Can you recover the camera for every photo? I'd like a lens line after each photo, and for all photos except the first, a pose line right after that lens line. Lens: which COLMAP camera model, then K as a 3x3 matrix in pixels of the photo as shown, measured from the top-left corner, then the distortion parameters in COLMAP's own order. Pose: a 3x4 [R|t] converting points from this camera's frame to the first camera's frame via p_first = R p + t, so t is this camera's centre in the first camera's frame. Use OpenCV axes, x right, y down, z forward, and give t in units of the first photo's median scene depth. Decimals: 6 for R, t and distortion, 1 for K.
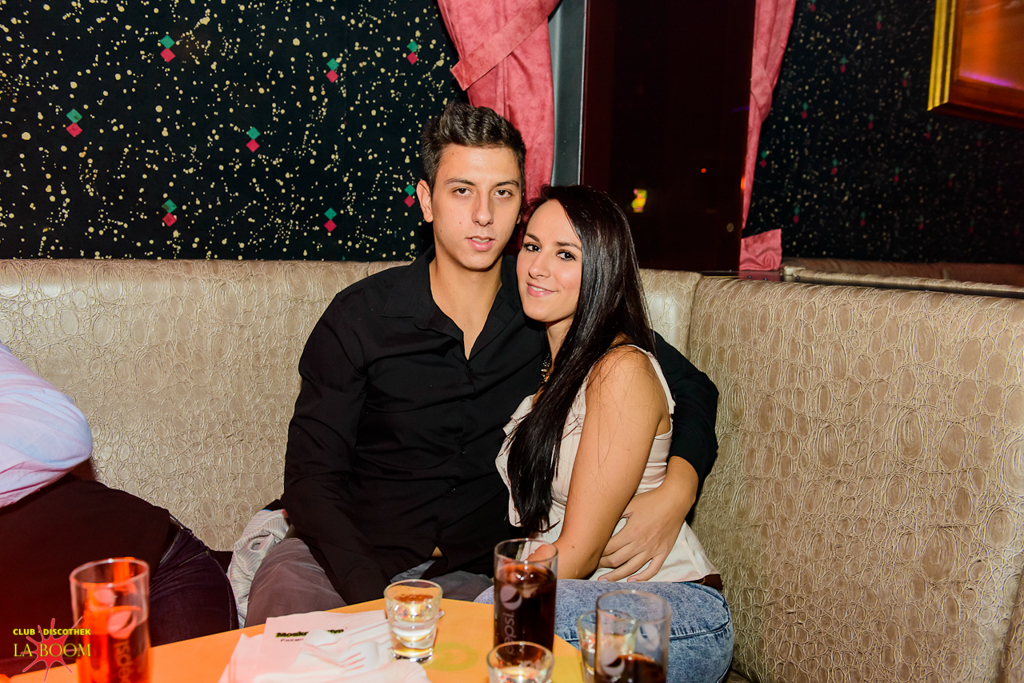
lens RADIAL K [[860.0, 0, 516.1], [0, 860.0, 346.3], [0, 0, 1]] dist [-0.011327, -0.022732]
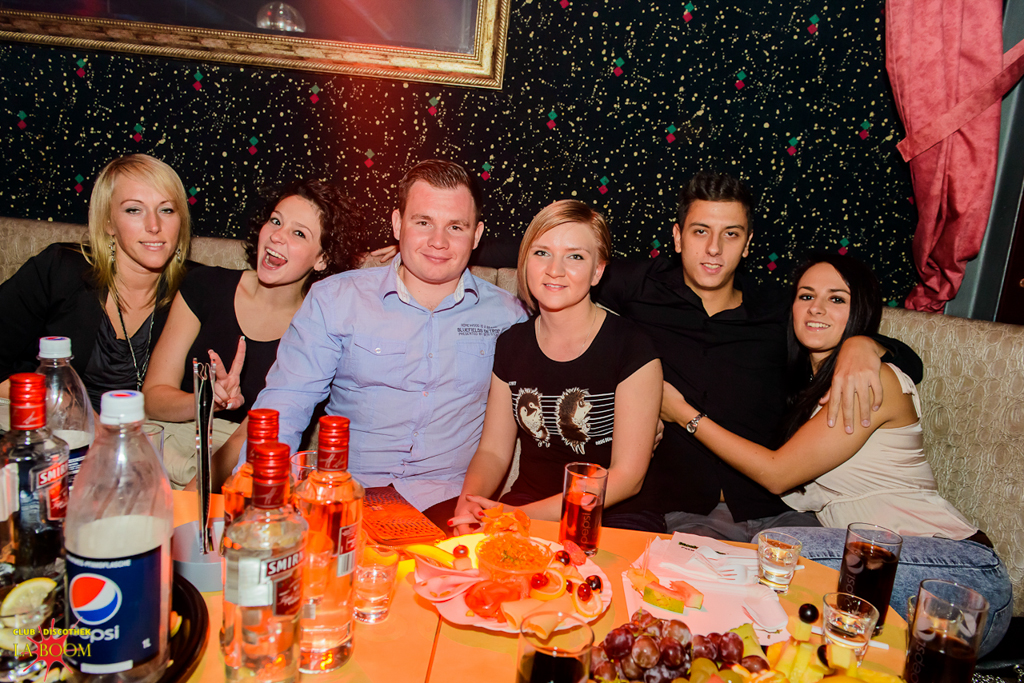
lens RADIAL K [[715.6, 0, 509.8], [0, 715.6, 347.3], [0, 0, 1]] dist [0.000293, -0.003236]
pose [[0.835617, 0.142731, -0.530446, 0.042773], [-0.148716, 0.988373, 0.031676, 0.004192], [0.528799, 0.052417, 0.847127, -0.112081]]
